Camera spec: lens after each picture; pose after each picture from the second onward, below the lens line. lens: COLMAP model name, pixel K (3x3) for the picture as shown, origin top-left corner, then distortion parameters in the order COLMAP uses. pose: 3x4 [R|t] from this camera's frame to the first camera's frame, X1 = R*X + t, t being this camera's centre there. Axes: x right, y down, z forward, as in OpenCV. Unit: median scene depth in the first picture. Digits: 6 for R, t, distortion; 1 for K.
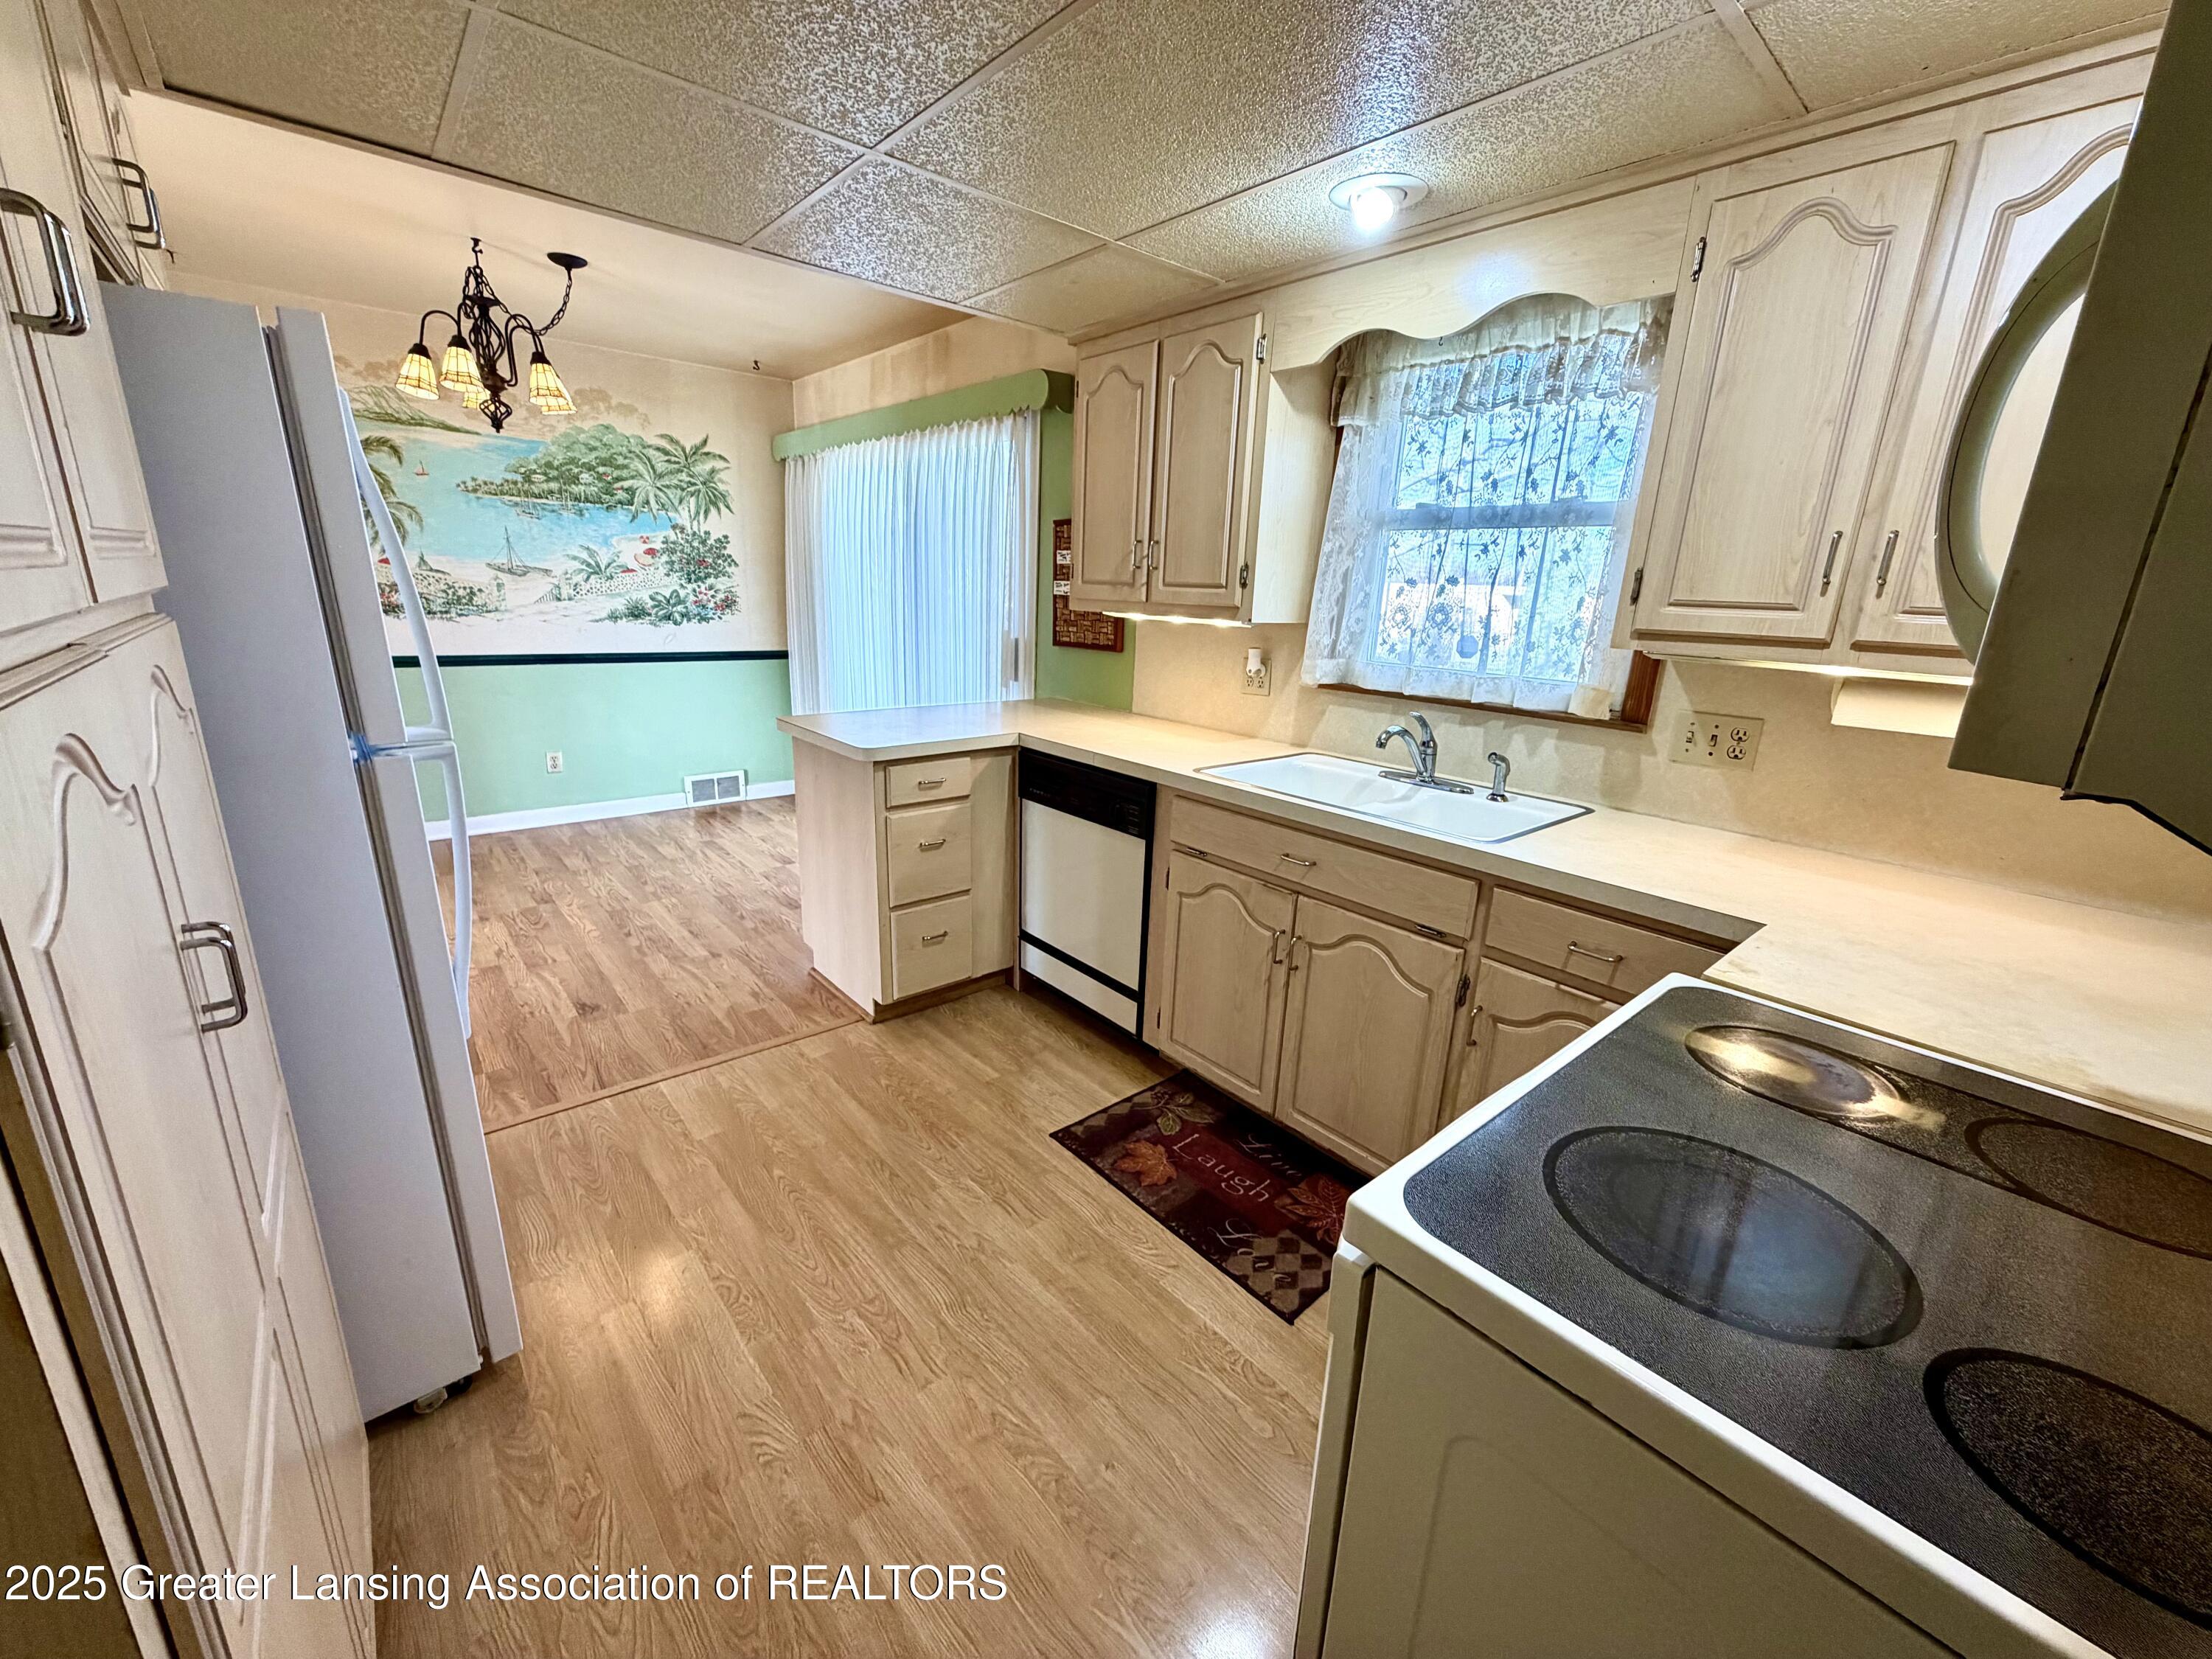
lens RADIAL K [[880.7, 0, 1100.9], [0, 880.7, 828.5], [0, 0, 1]] dist [-0.000580, -0.000002]
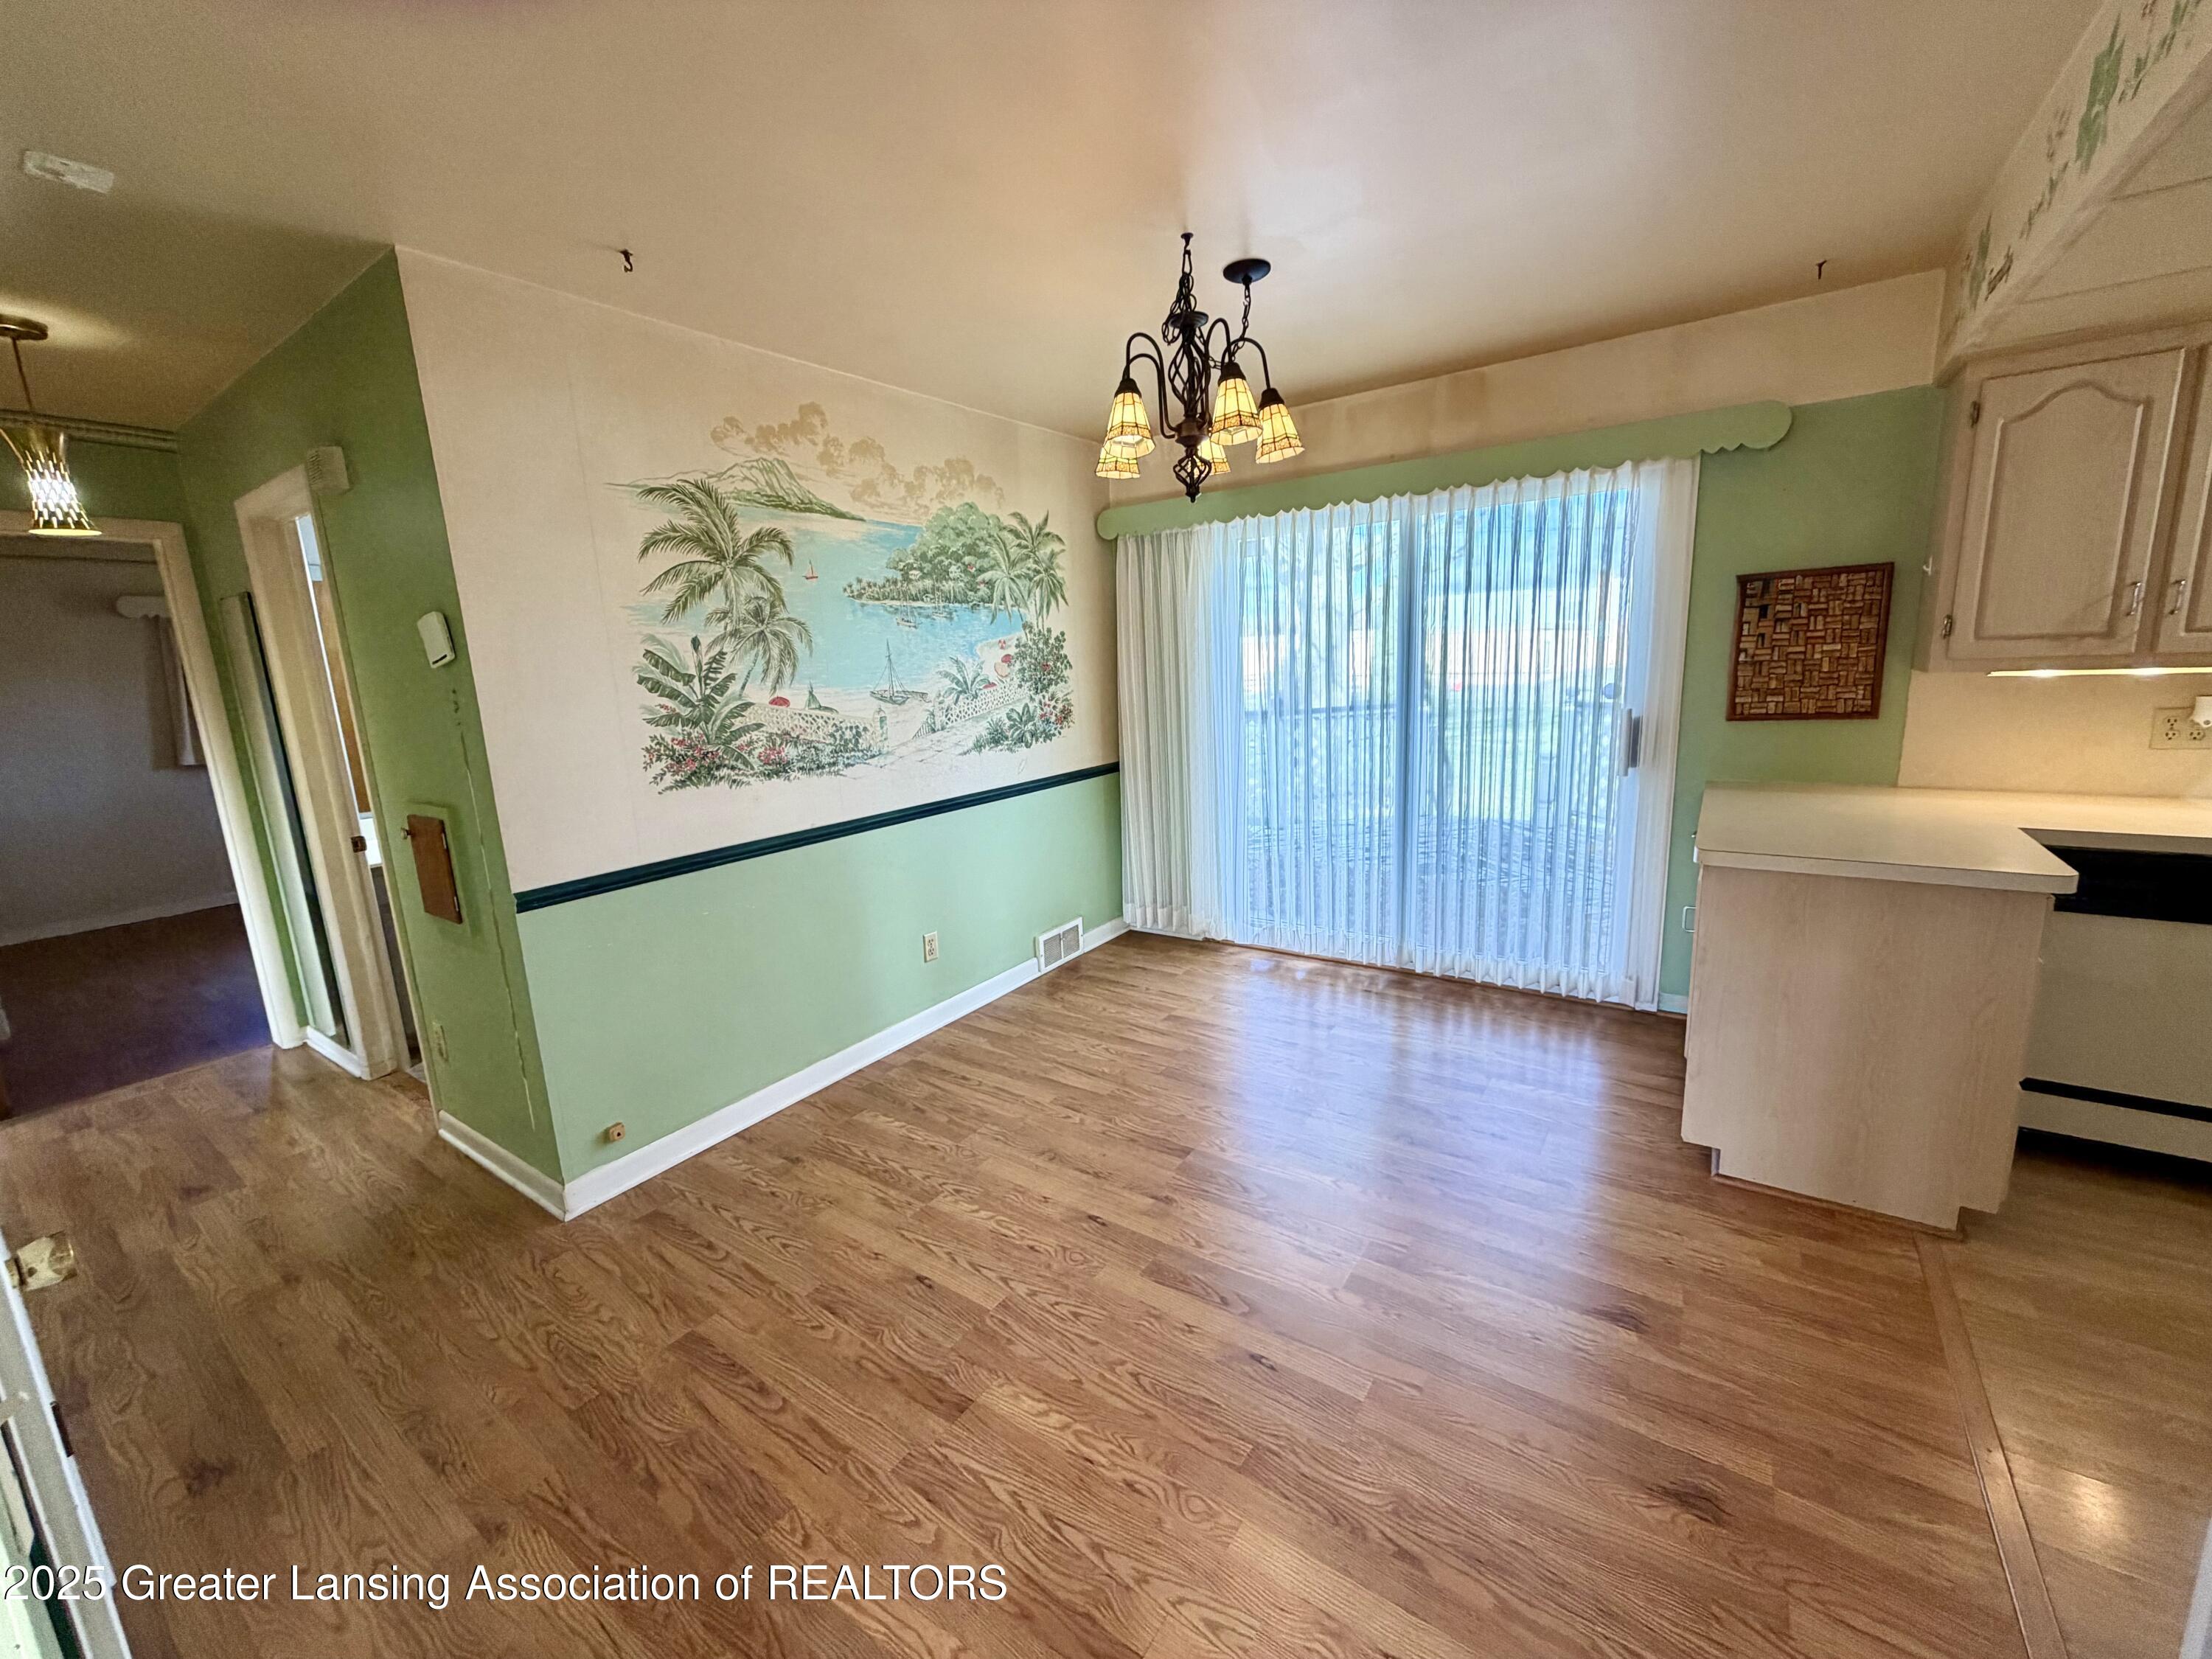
lens RADIAL K [[880.7, 0, 1100.9], [0, 880.7, 828.5], [0, 0, 1]] dist [-0.000580, -0.000002]
pose [[0.965308, -0.130305, 0.226278, -0.665995], [0.147240, 0.987305, -0.059575, -0.113031], [-0.215643, 0.090825, 0.972239, 0.248695]]
